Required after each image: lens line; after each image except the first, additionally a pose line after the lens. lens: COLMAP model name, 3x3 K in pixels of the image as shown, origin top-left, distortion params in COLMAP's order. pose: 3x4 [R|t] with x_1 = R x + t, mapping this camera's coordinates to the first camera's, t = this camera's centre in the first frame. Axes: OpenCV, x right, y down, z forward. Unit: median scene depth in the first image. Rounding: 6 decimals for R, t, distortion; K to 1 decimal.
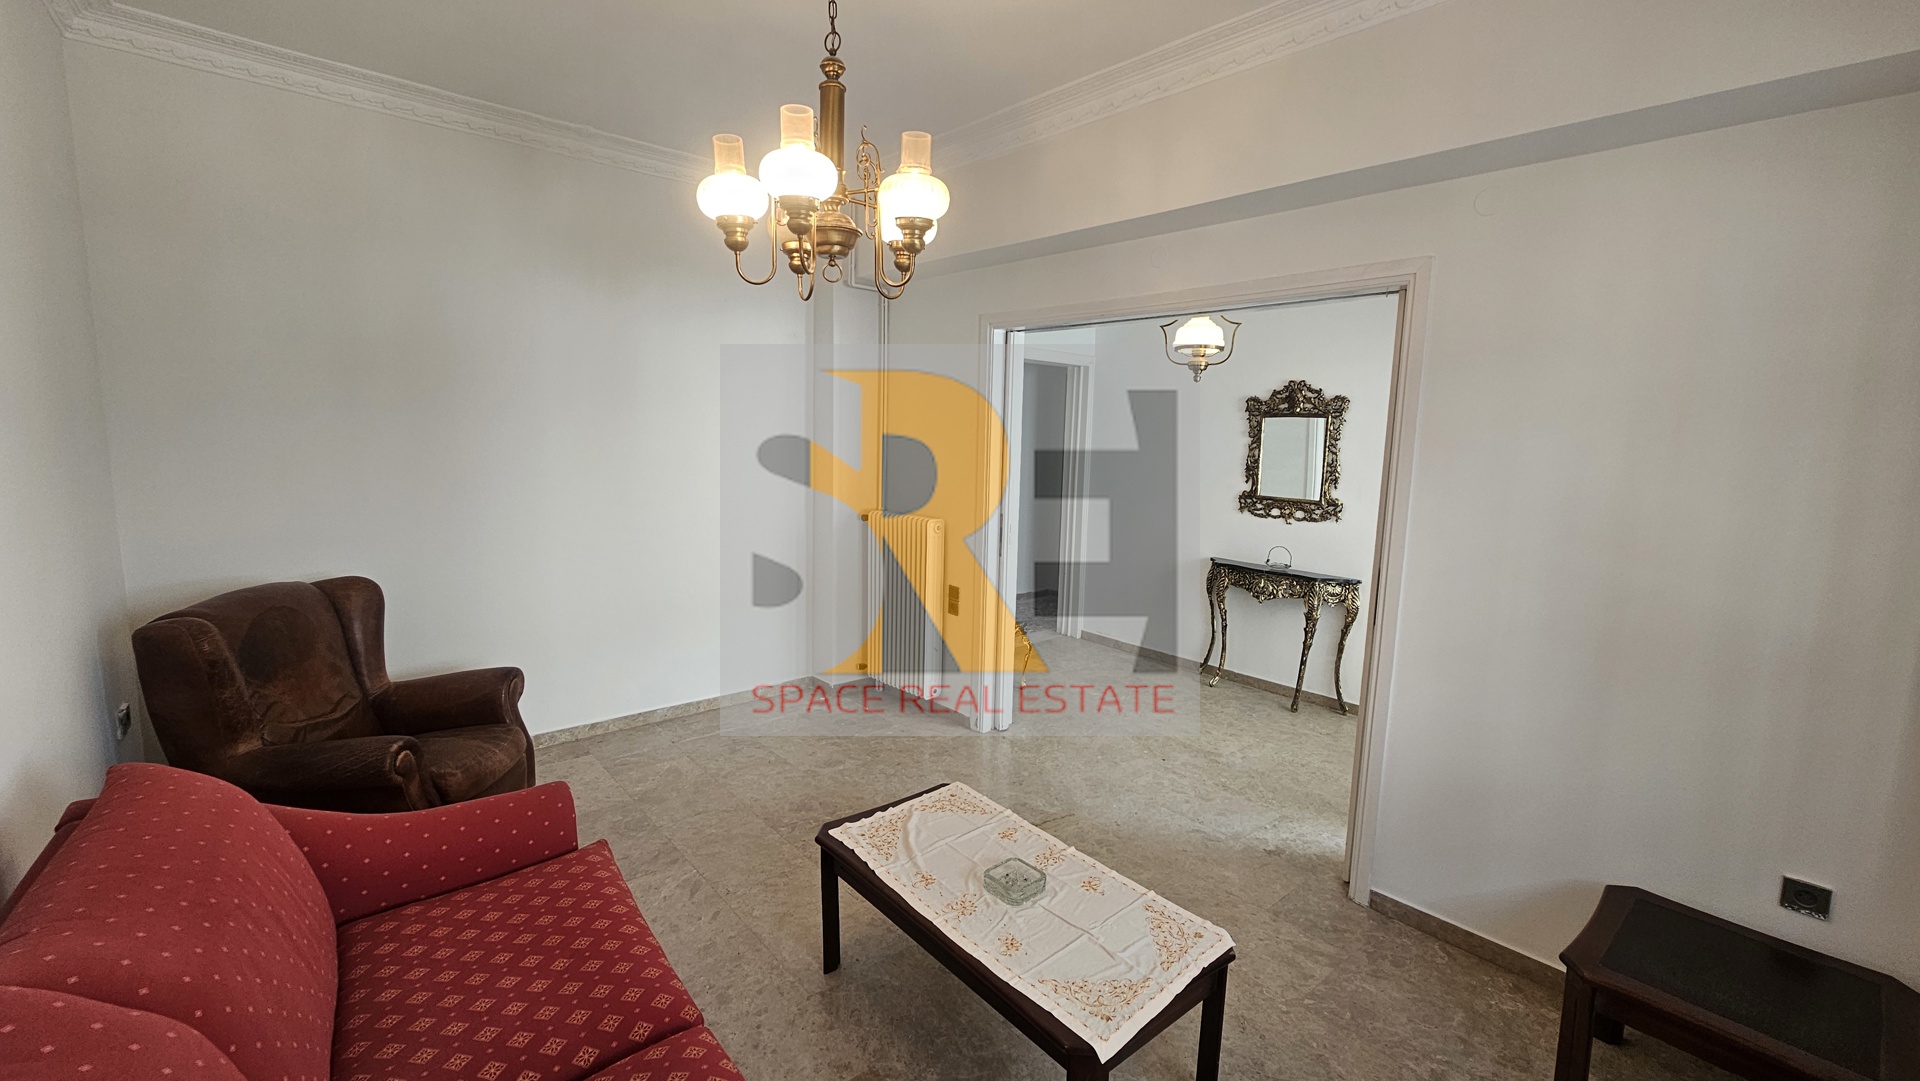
lens RADIAL K [[780.9, 0, 959.8], [0, 780.9, 537.6], [0, 0, 1]] dist [-0.000265, -0.000327]
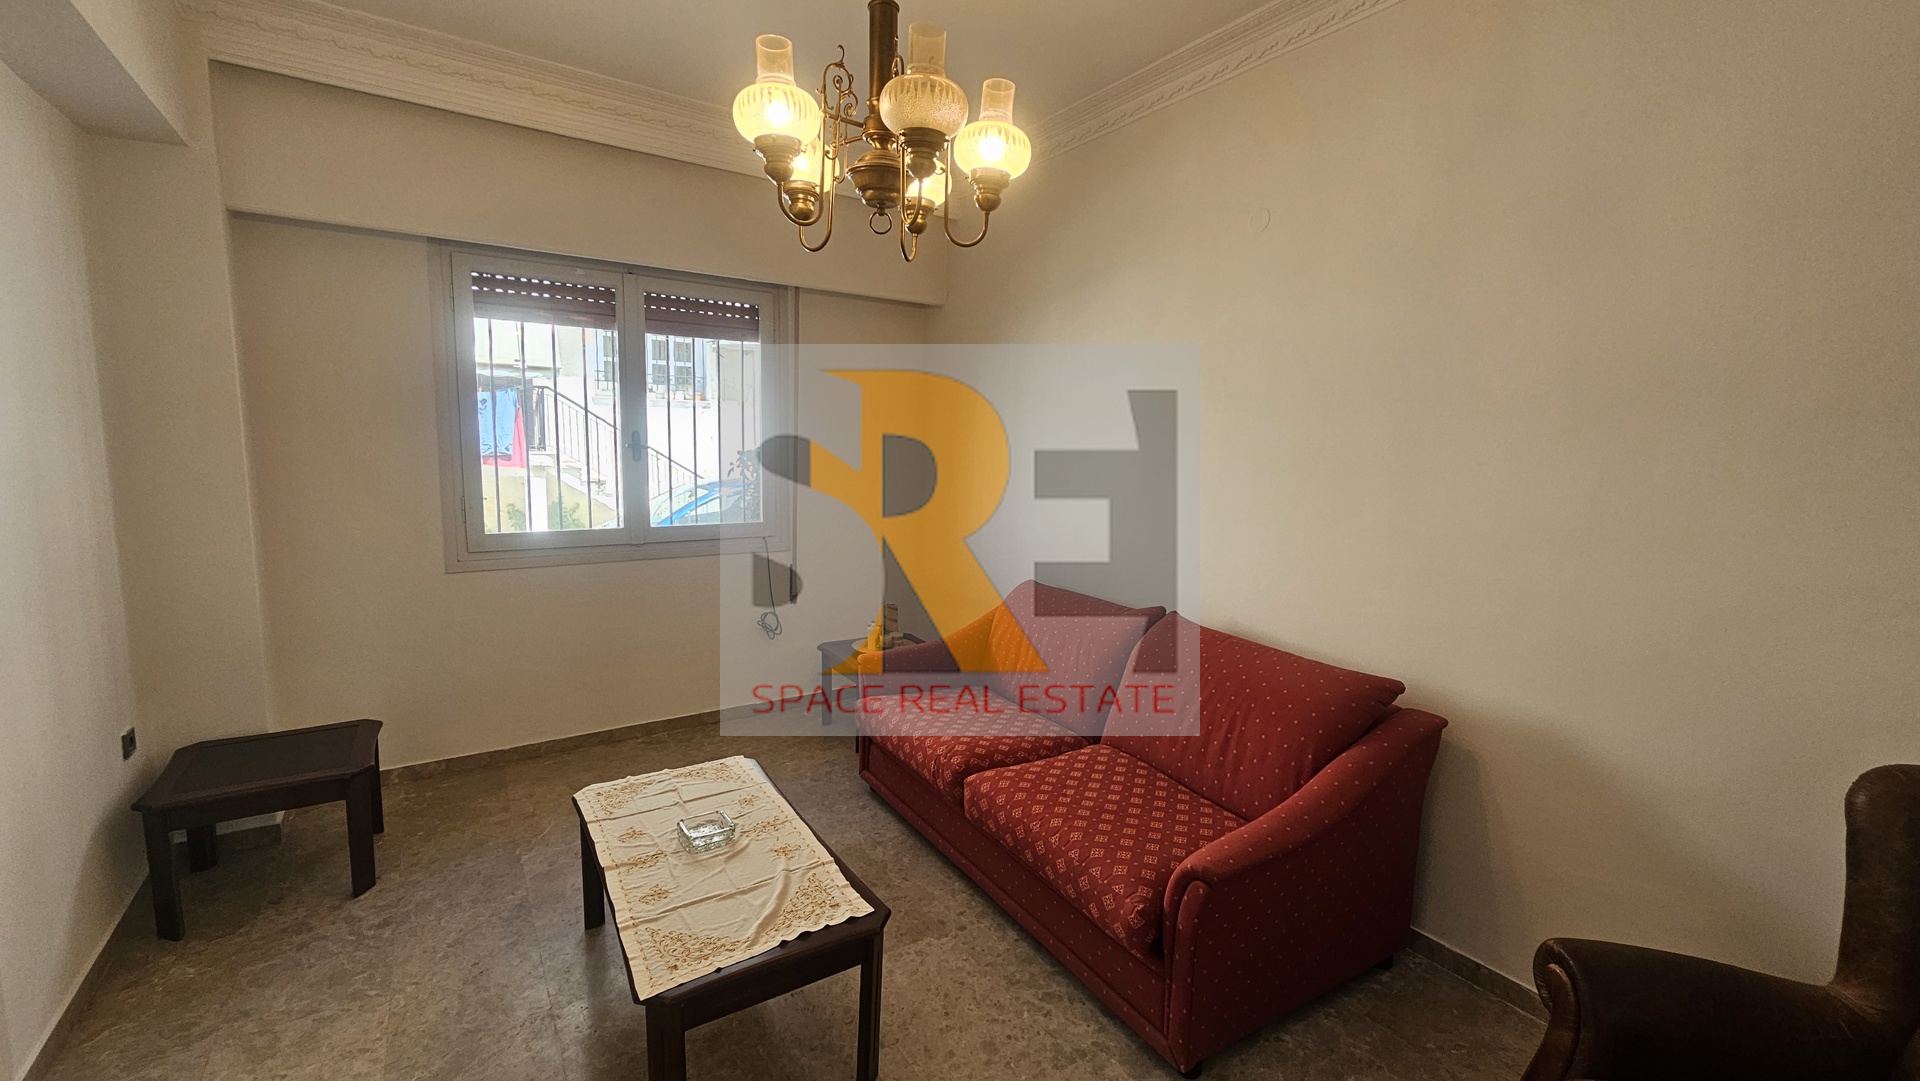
lens RADIAL K [[782.7, 0, 962.3], [0, 782.7, 536.3], [0, 0, 1]] dist [-0.000750, -0.000197]
pose [[-0.991227, -0.069065, 0.112687, -0.240671], [-0.037880, 0.965292, 0.258412, -0.152303], [-0.126623, 0.251877, -0.959440, 1.246217]]
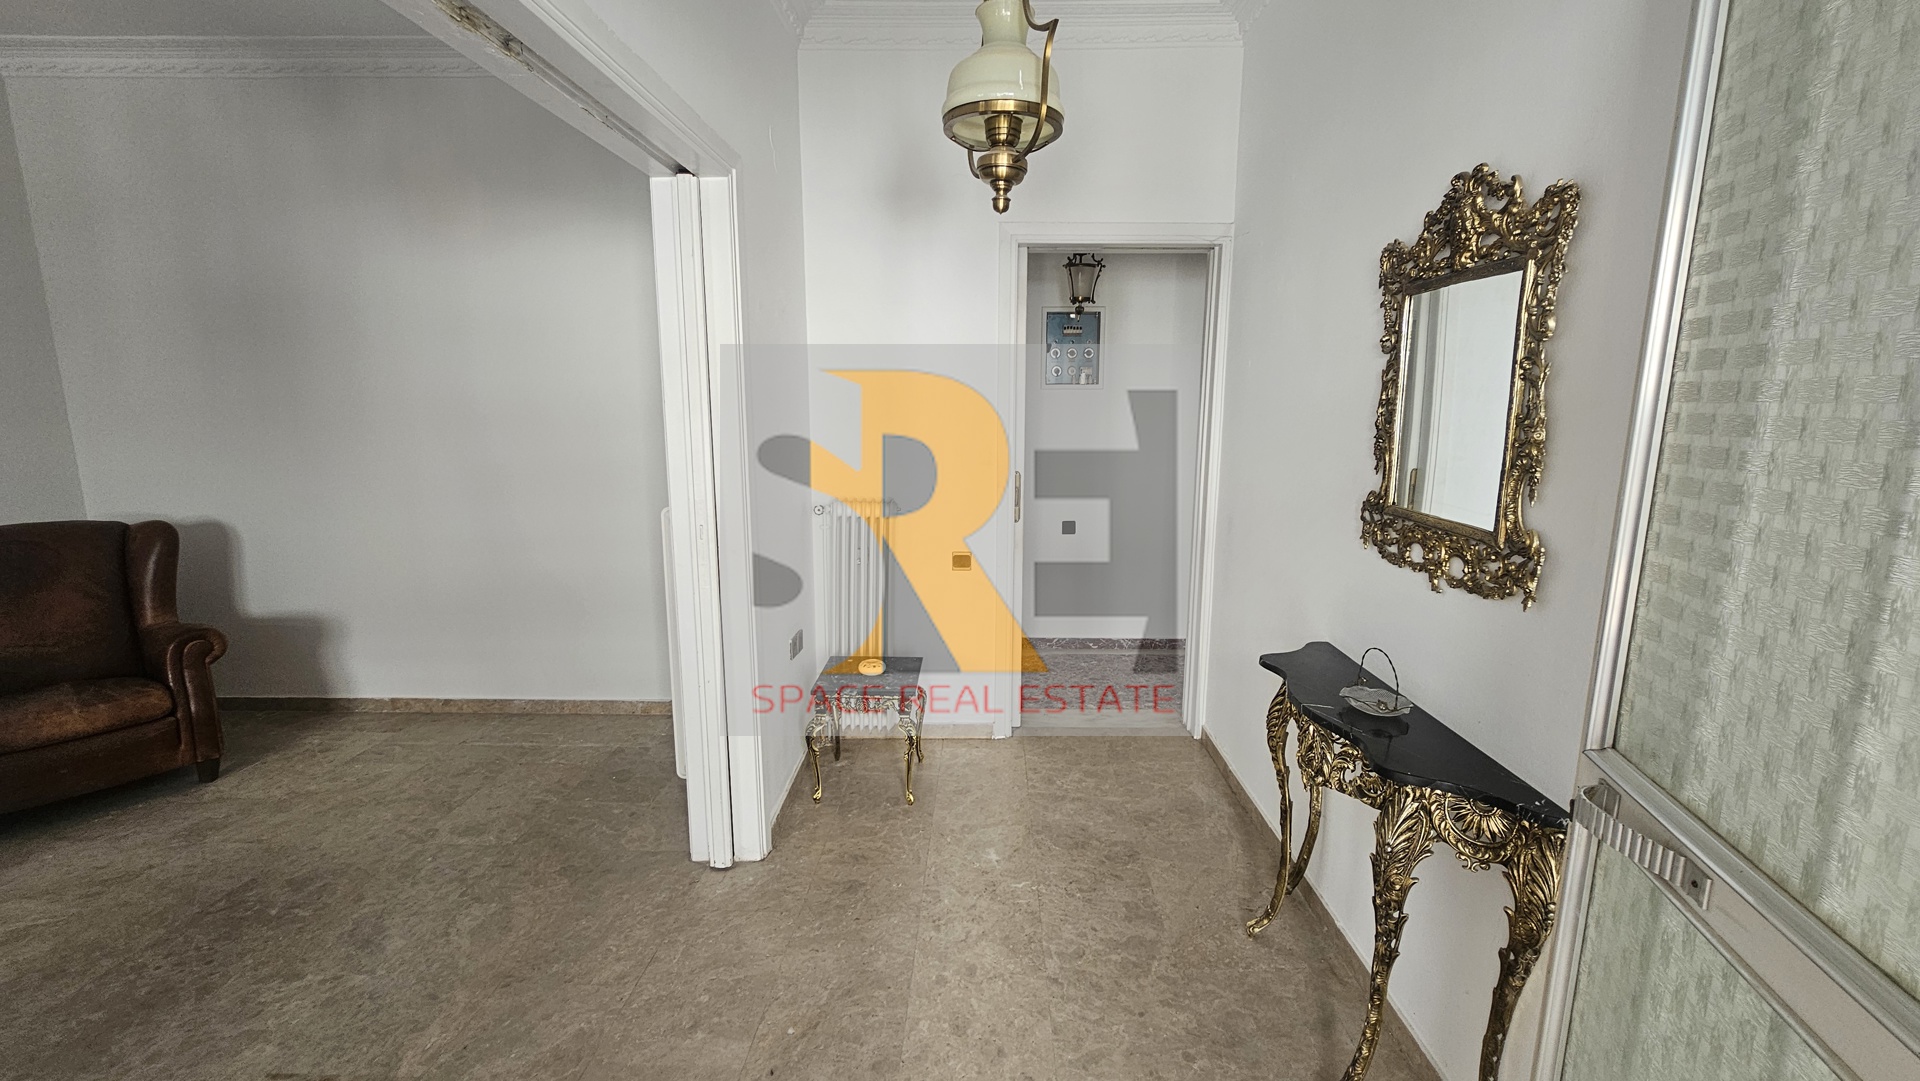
lens RADIAL K [[782.6, 0, 959.1], [0, 782.6, 534.2], [0, 0, 1]] dist [-0.002557, -0.000408]
pose [[0.740802, 0.090756, -0.665564, 0.801588], [-0.073026, 0.995839, 0.054511, -0.075535], [0.667742, 0.008221, 0.744348, 0.957694]]
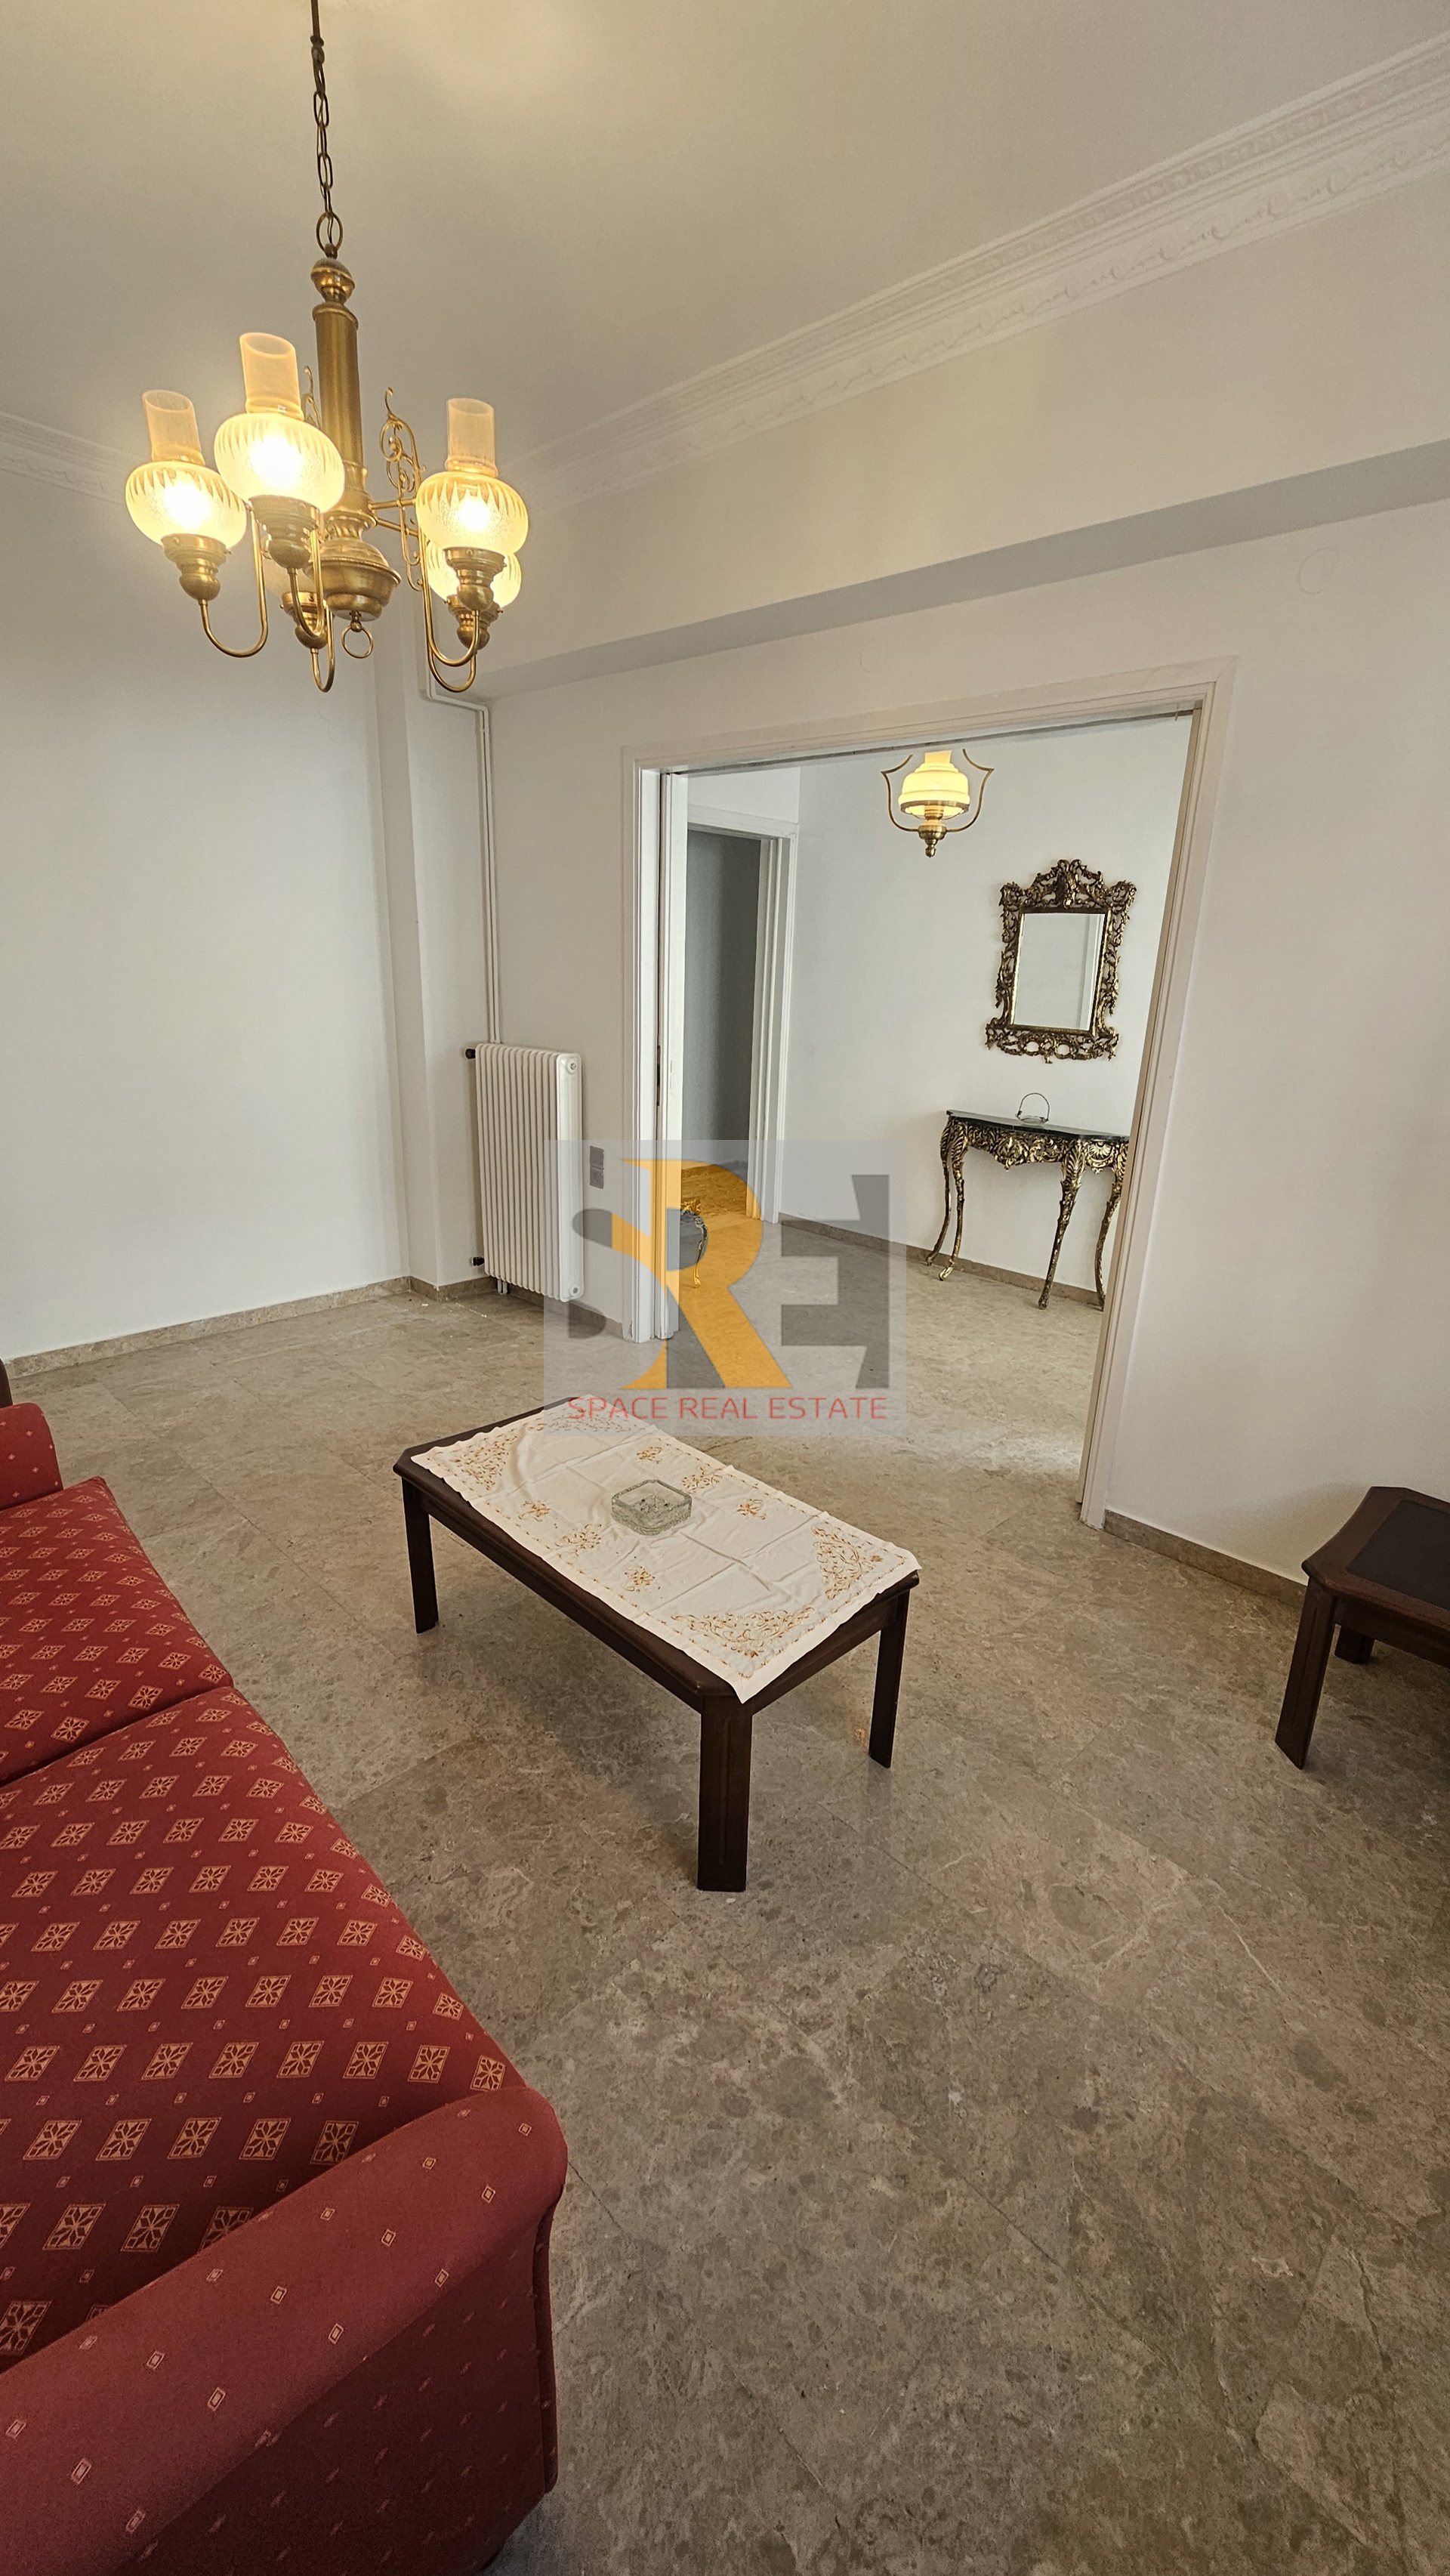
lens RADIAL K [[1050.0, 0, 728.1], [0, 1050.0, 1293.7], [0, 0, 1]] dist [-0.000750, -0.000197]
pose [[0.996137, -0.019788, 0.085548, 0.040817], [0.004097, 0.983689, 0.179829, 0.028723], [-0.087712, -0.178784, 0.979971, 0.003740]]
